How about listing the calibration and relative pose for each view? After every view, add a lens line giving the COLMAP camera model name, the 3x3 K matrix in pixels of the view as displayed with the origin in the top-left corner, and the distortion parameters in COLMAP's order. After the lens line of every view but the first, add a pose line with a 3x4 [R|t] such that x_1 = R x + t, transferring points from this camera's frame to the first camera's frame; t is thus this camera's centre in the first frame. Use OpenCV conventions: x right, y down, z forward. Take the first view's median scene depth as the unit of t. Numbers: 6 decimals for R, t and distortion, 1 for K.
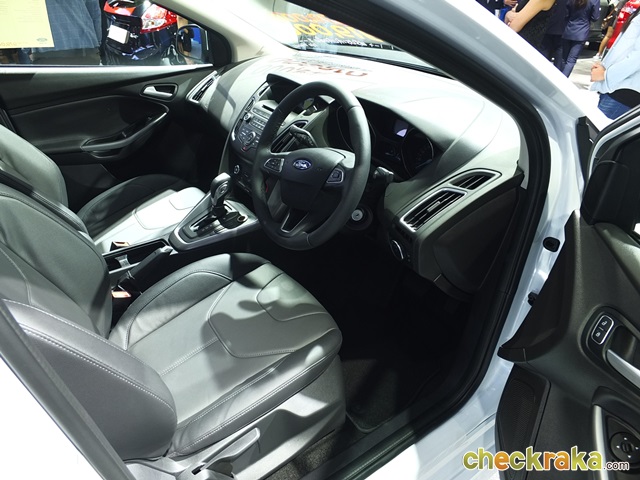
lens RADIAL K [[455.1, 0, 320.0], [0, 455.1, 240.0], [0, 0, 1]] dist [-0.012069, -0.000772]
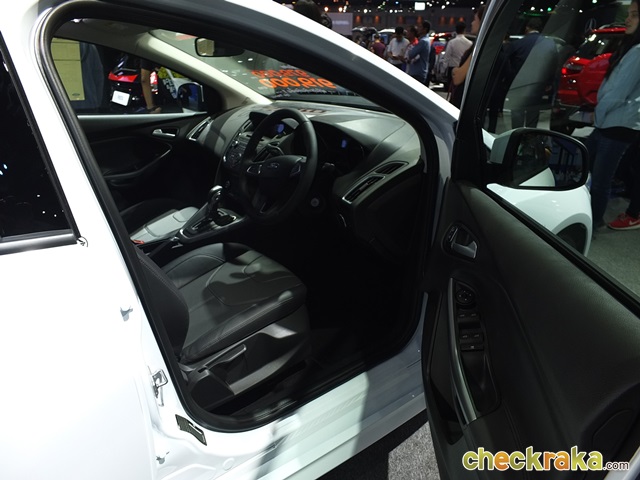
lens RADIAL K [[471.4, 0, 320.0], [0, 471.4, 240.0], [0, 0, 1]] dist [0.000353, 0.001131]
pose [[0.999191, -0.037220, 0.015208, 0.058249], [0.038971, 0.989591, -0.138533, 0.213381], [-0.009894, 0.139013, 0.990241, -0.335089]]
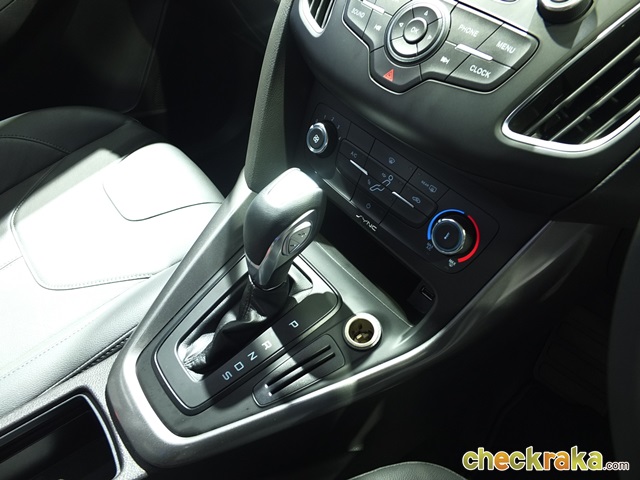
lens RADIAL K [[423.3, 0, 318.7], [0, 423.3, 224.5], [0, 0, 1]] dist [0.001260, 0.000256]
pose [[0.995536, -0.029936, 0.089510, -0.224550], [0.006686, 0.968353, 0.249496, -0.182384], [-0.094147, -0.247784, 0.964230, 0.777287]]
